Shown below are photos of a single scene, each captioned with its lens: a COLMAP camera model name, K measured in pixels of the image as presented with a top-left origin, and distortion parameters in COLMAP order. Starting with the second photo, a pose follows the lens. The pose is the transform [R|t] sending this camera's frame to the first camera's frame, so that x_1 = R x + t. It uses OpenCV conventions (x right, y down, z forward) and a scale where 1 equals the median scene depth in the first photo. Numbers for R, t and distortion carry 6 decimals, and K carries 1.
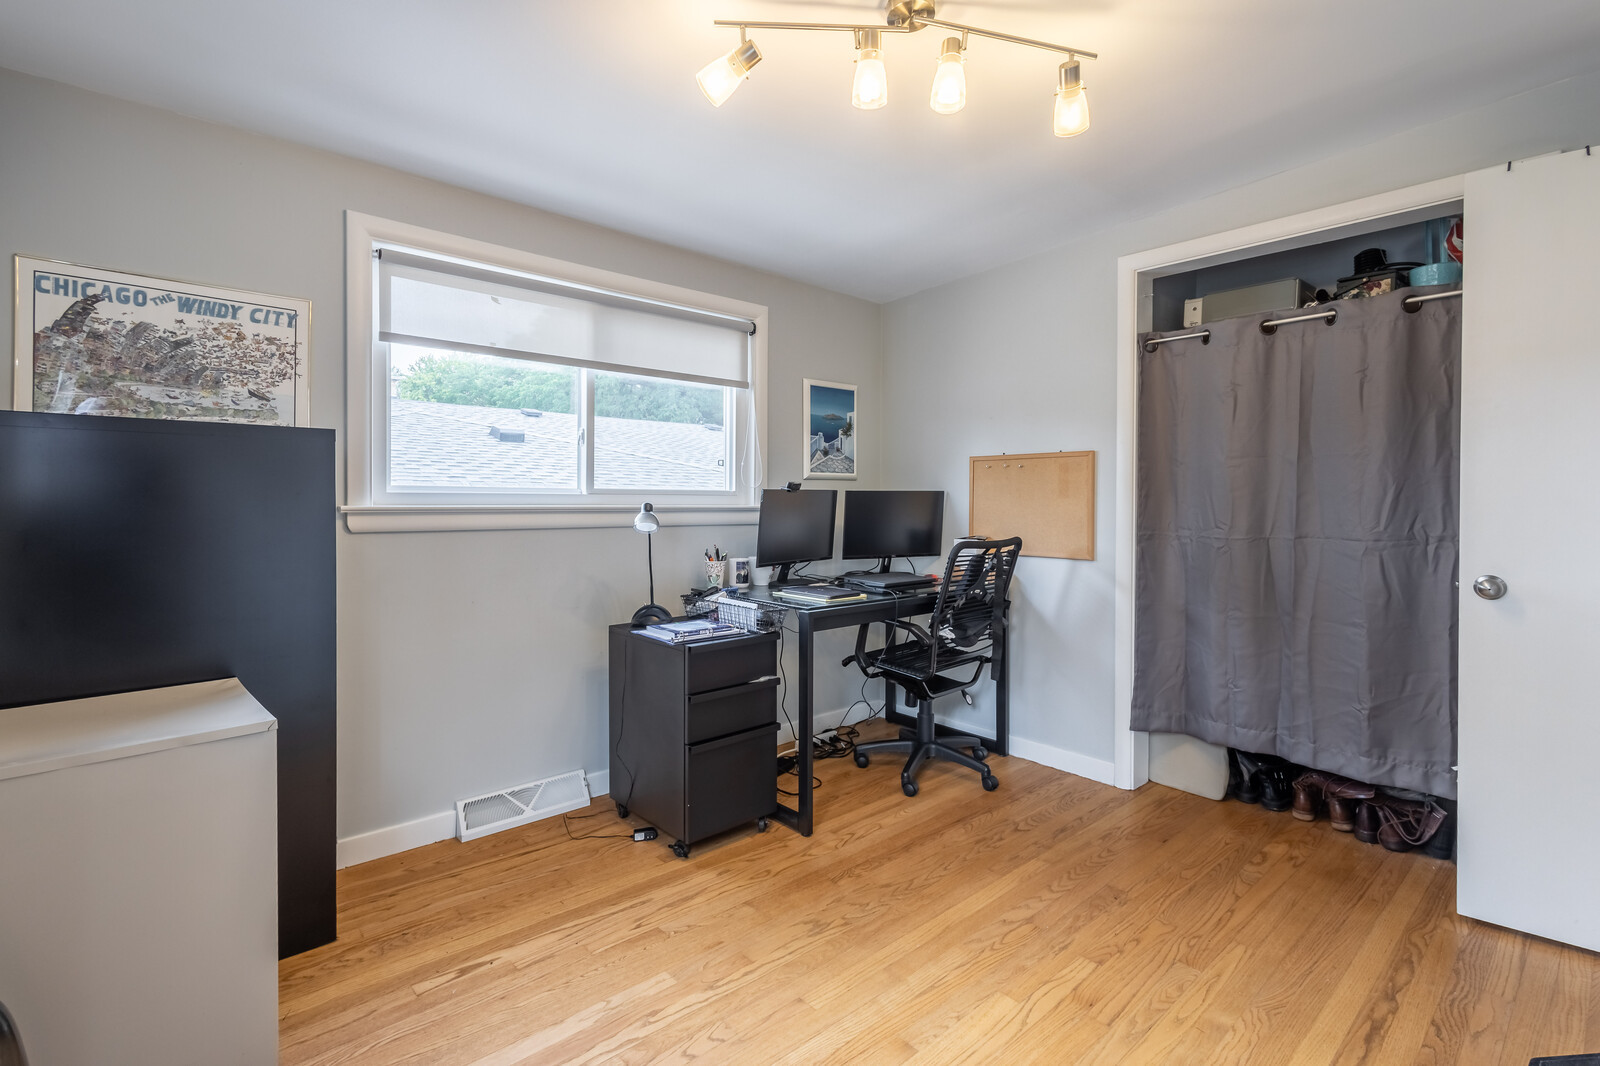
lens RADIAL K [[761.6, 0, 798.2], [0, 761.6, 508.1], [0, 0, 1]] dist [0.002839, 0.000331]
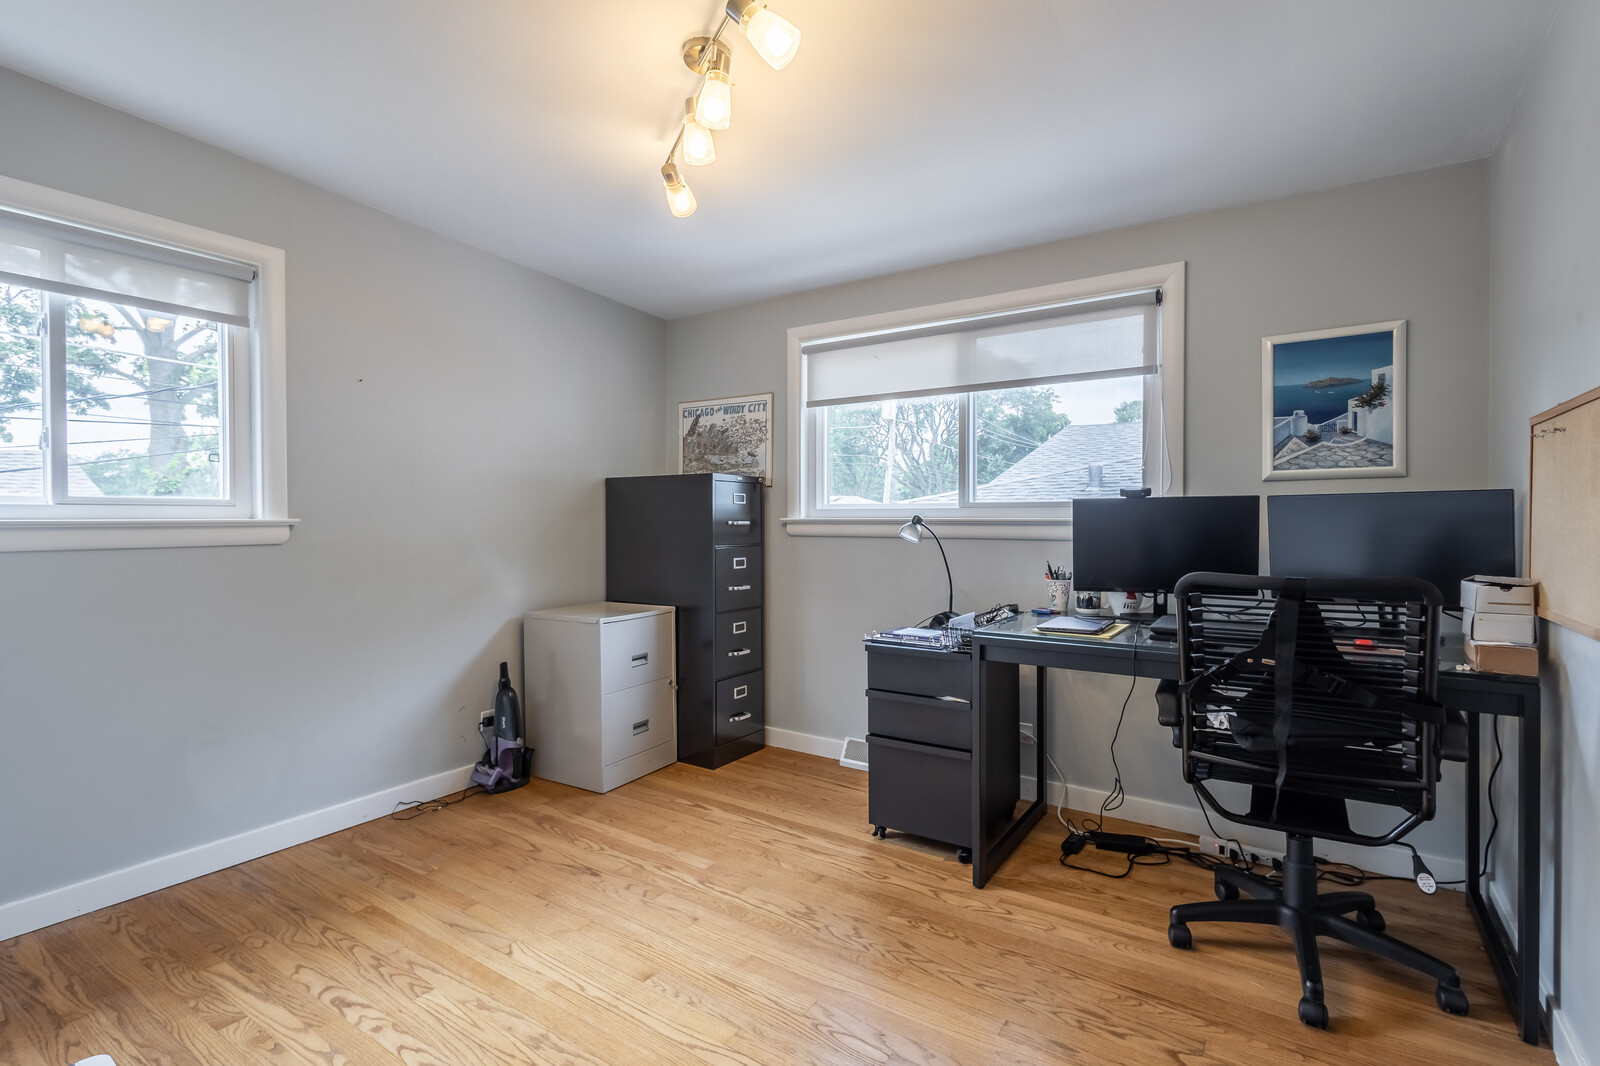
lens RADIAL K [[755.2, 0, 799.8], [0, 755.2, 527.5], [0, 0, 1]] dist [0.008460, -0.000481]
pose [[0.238320, 0.011218, -0.971122, 0.869842], [-0.004941, 0.999934, 0.010338, -0.000161], [0.971174, 0.002335, 0.238360, 0.619598]]
